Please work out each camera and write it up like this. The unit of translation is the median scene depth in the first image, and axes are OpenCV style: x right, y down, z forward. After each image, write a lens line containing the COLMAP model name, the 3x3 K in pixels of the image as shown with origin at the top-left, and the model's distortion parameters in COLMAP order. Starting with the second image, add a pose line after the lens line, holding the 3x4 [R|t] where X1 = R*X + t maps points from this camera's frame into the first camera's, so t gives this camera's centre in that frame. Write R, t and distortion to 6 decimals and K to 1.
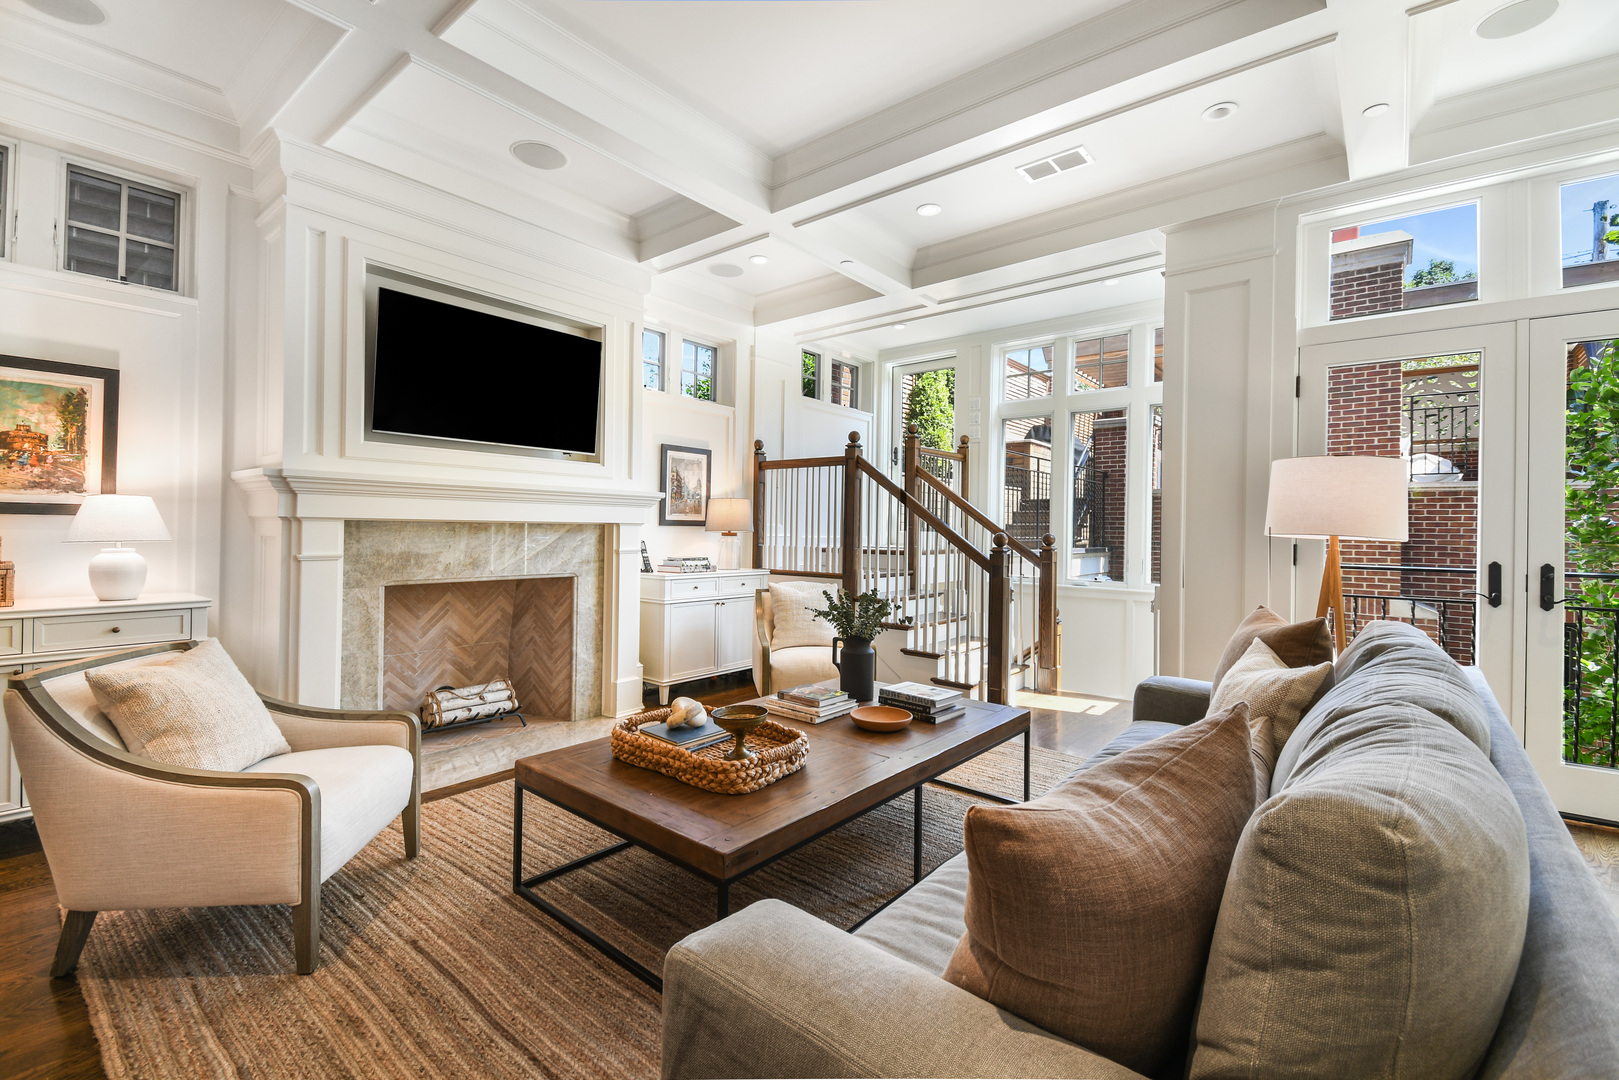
lens RADIAL K [[707.6, 0, 809.5], [0, 707.6, 540.0], [0, 0, 1]] dist [0.000213, 0.000123]
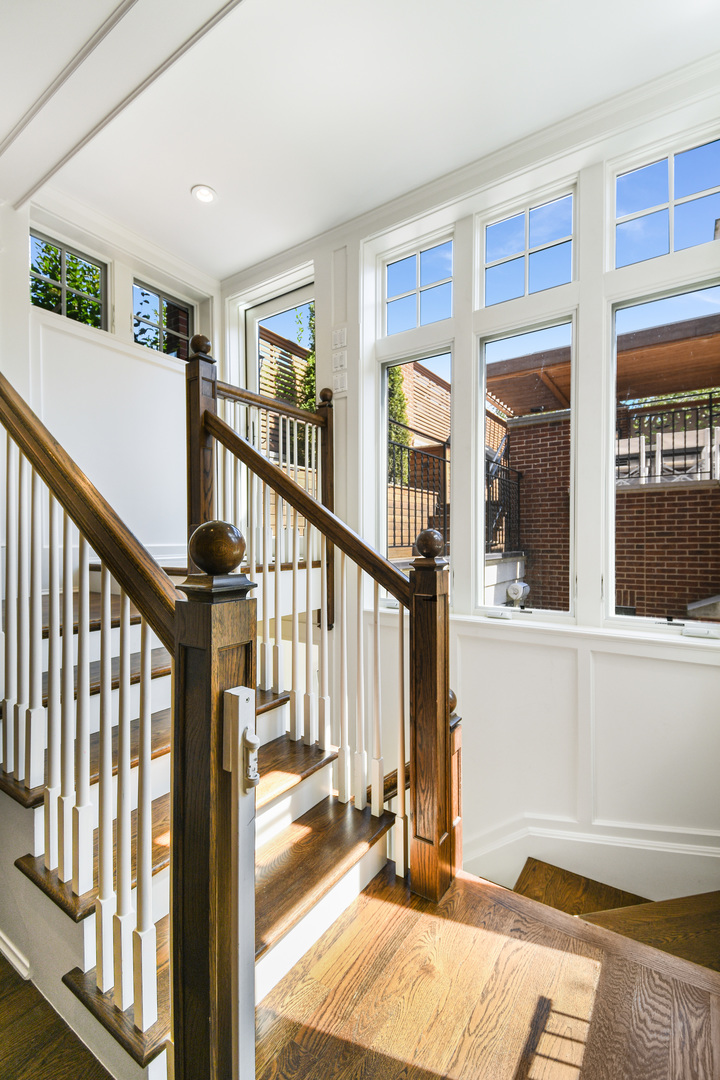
lens RADIAL K [[472.0, 0, 361.9], [0, 472.0, 546.0], [0, 0, 1]] dist [0.000213, 0.000123]
pose [[0.995735, -0.011912, 0.091484, 0.210881], [0.011816, 0.999929, 0.001581, -0.000417], [-0.091496, -0.000493, 0.995805, 0.558004]]
